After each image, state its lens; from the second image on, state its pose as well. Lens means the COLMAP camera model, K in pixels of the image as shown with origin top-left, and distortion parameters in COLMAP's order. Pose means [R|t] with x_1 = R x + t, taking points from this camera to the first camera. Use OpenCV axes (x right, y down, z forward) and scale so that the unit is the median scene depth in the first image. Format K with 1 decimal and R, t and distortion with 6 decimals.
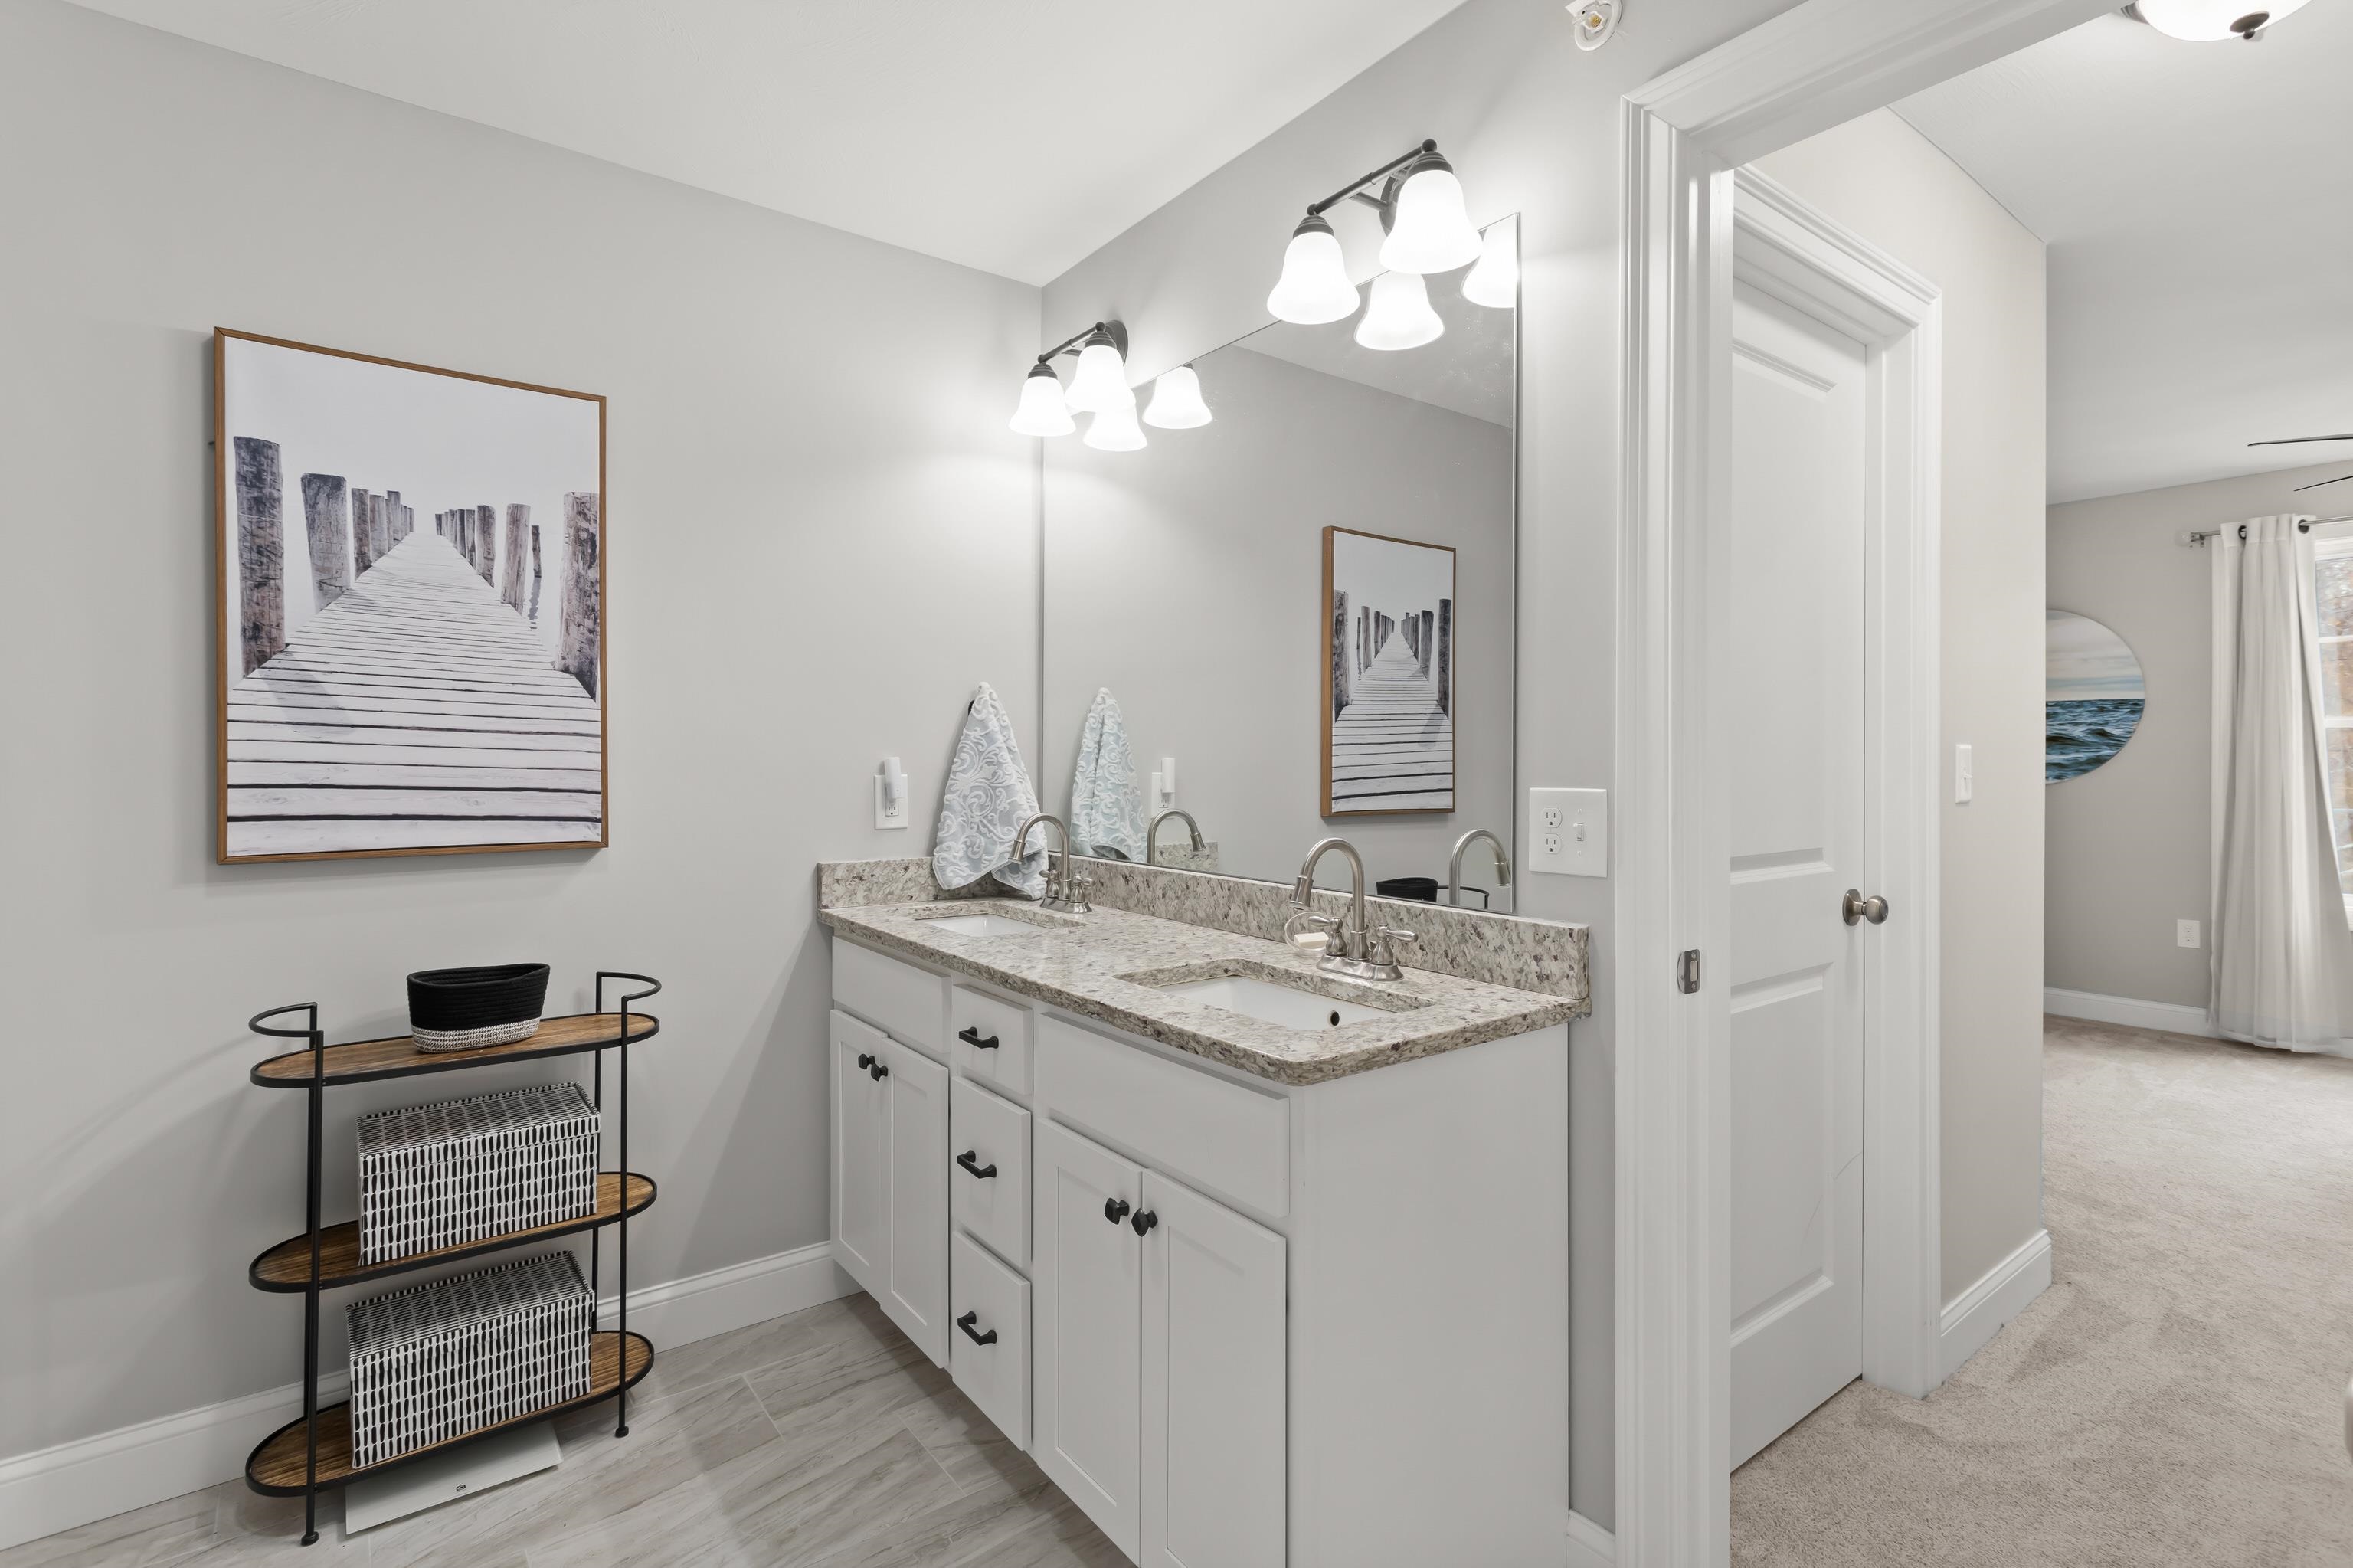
lens RADIAL K [[1124.3, 0, 1224.6], [0, 1124.3, 767.0], [0, 0, 1]] dist [0.003608, 0.000828]
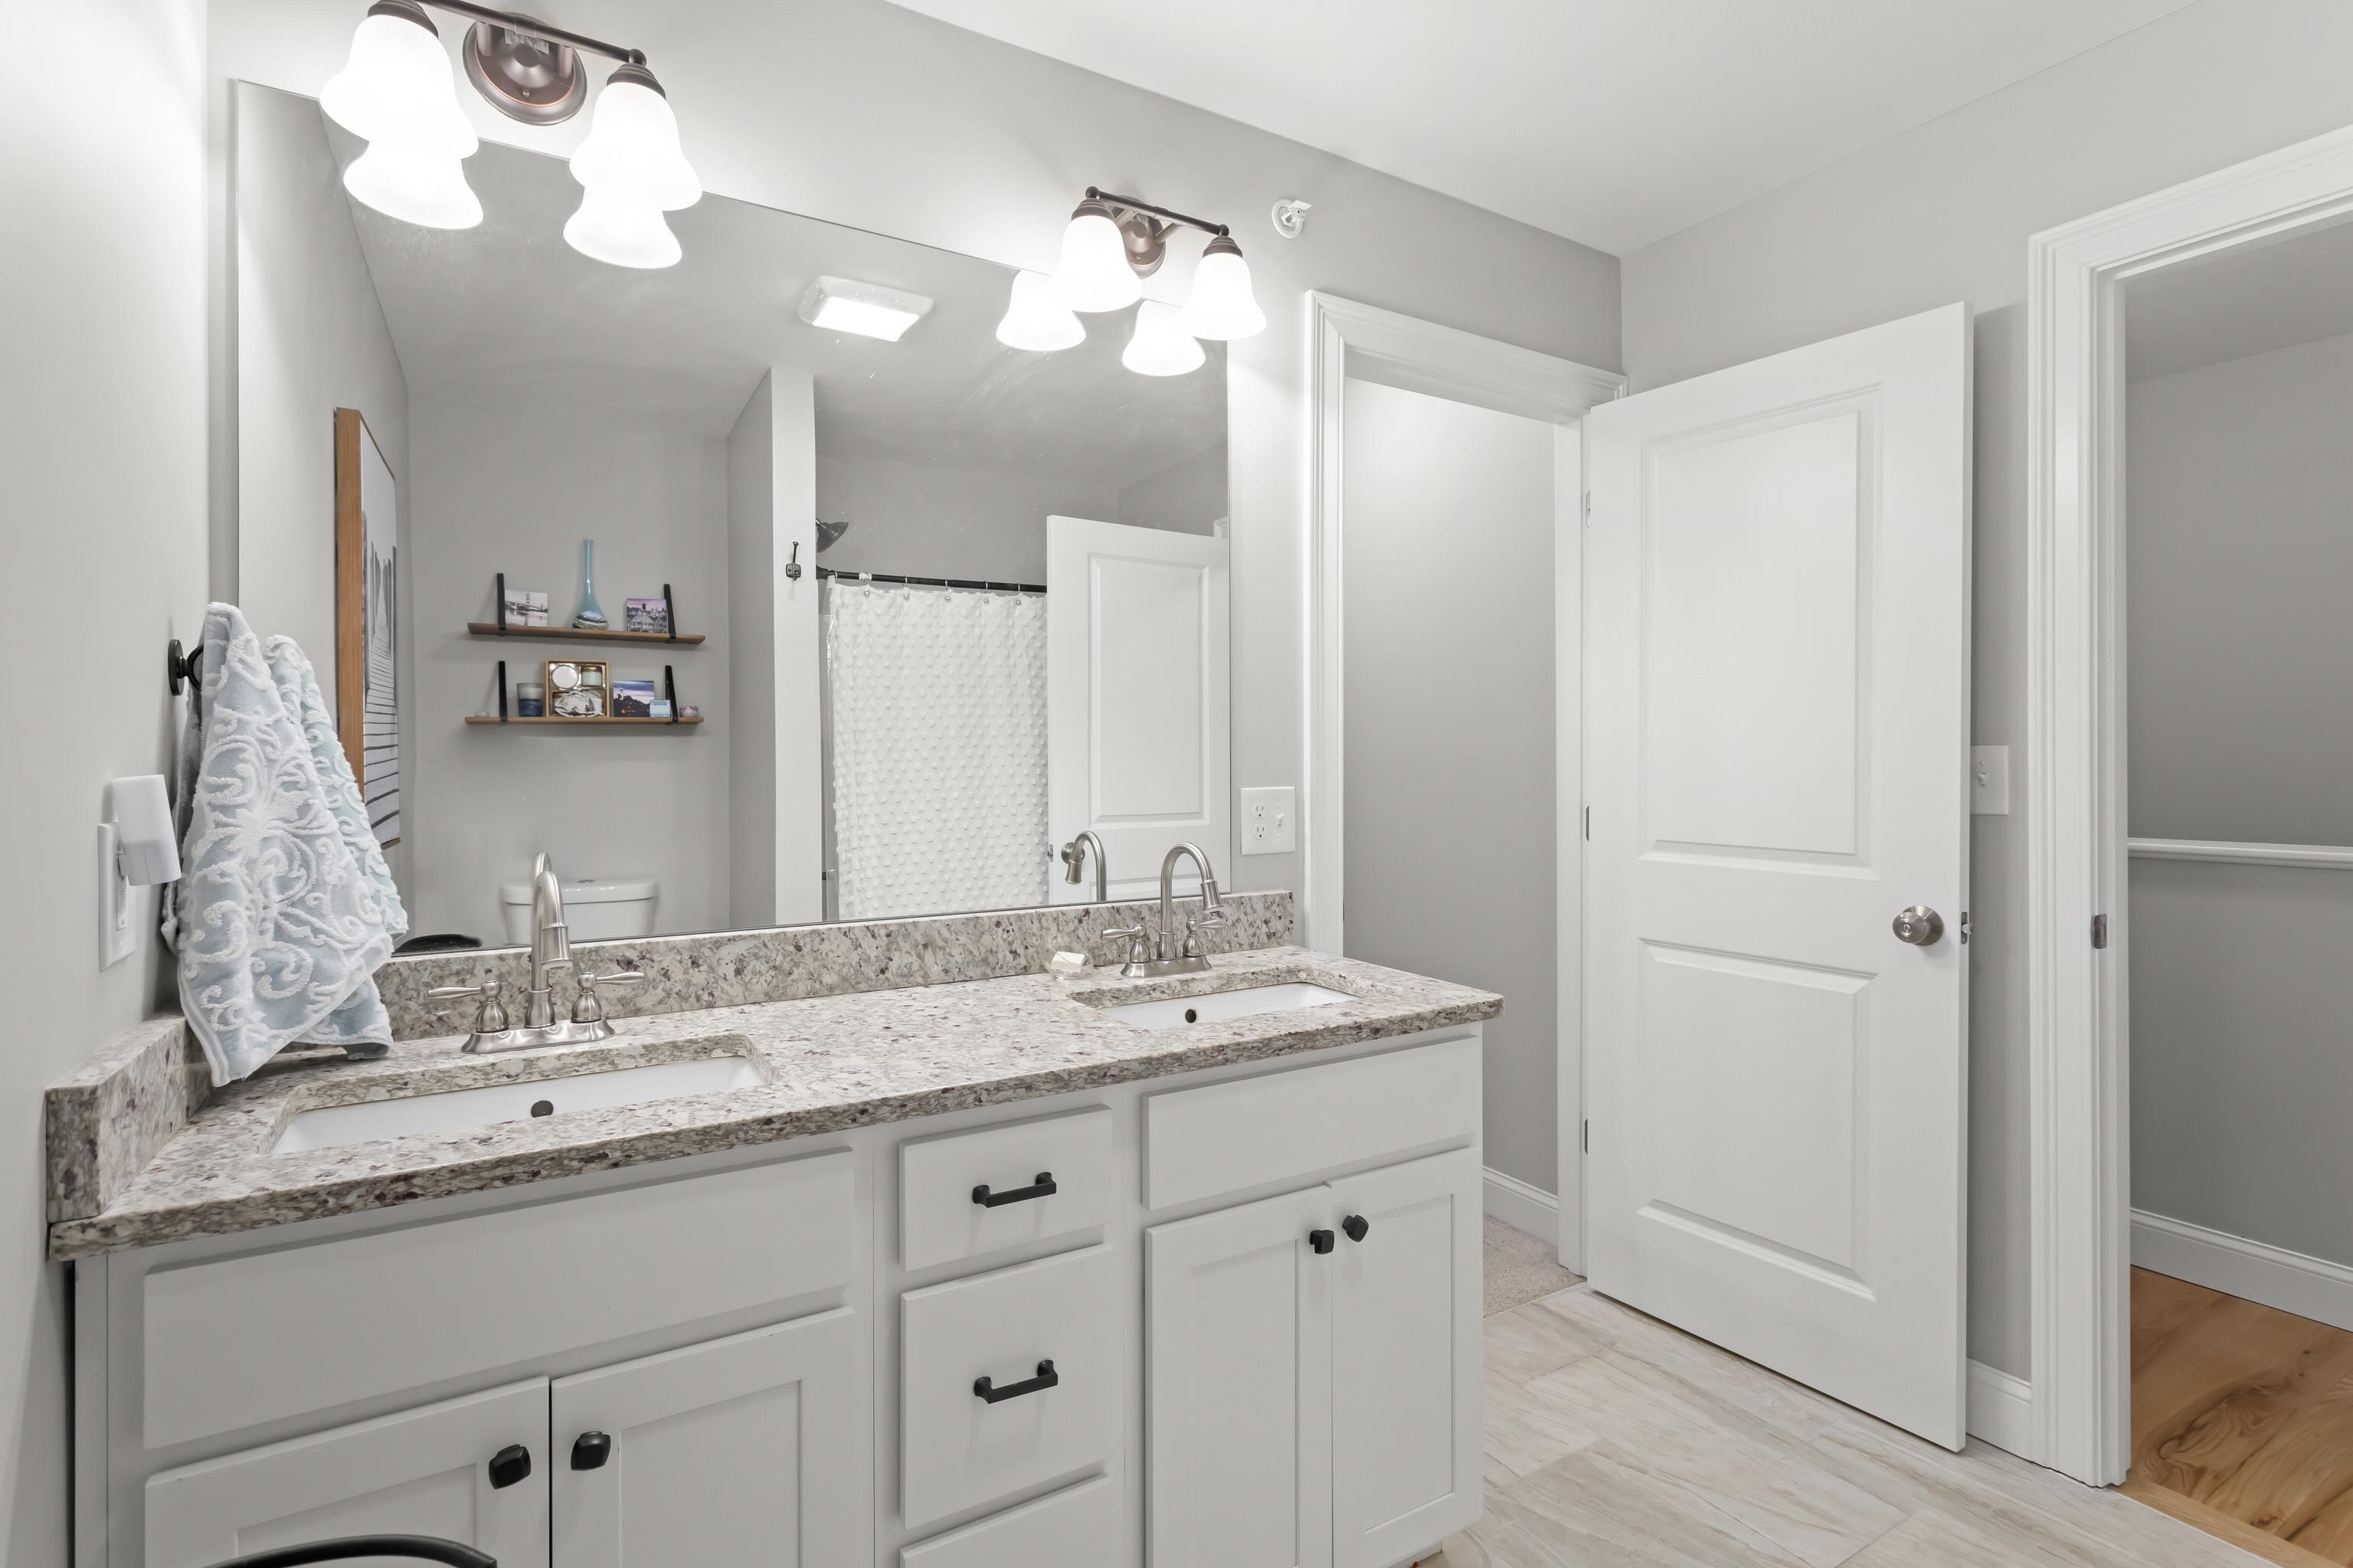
lens RADIAL K [[1124.3, 0, 1164.8], [0, 1124.3, 766.6], [0, 0, 1]] dist [0.003608, 0.000828]
pose [[0.131262, -0.008978, 0.991307, -0.861634], [0.011576, 0.999905, 0.007523, -0.014308], [-0.991280, 0.010488, 0.131353, 0.814958]]
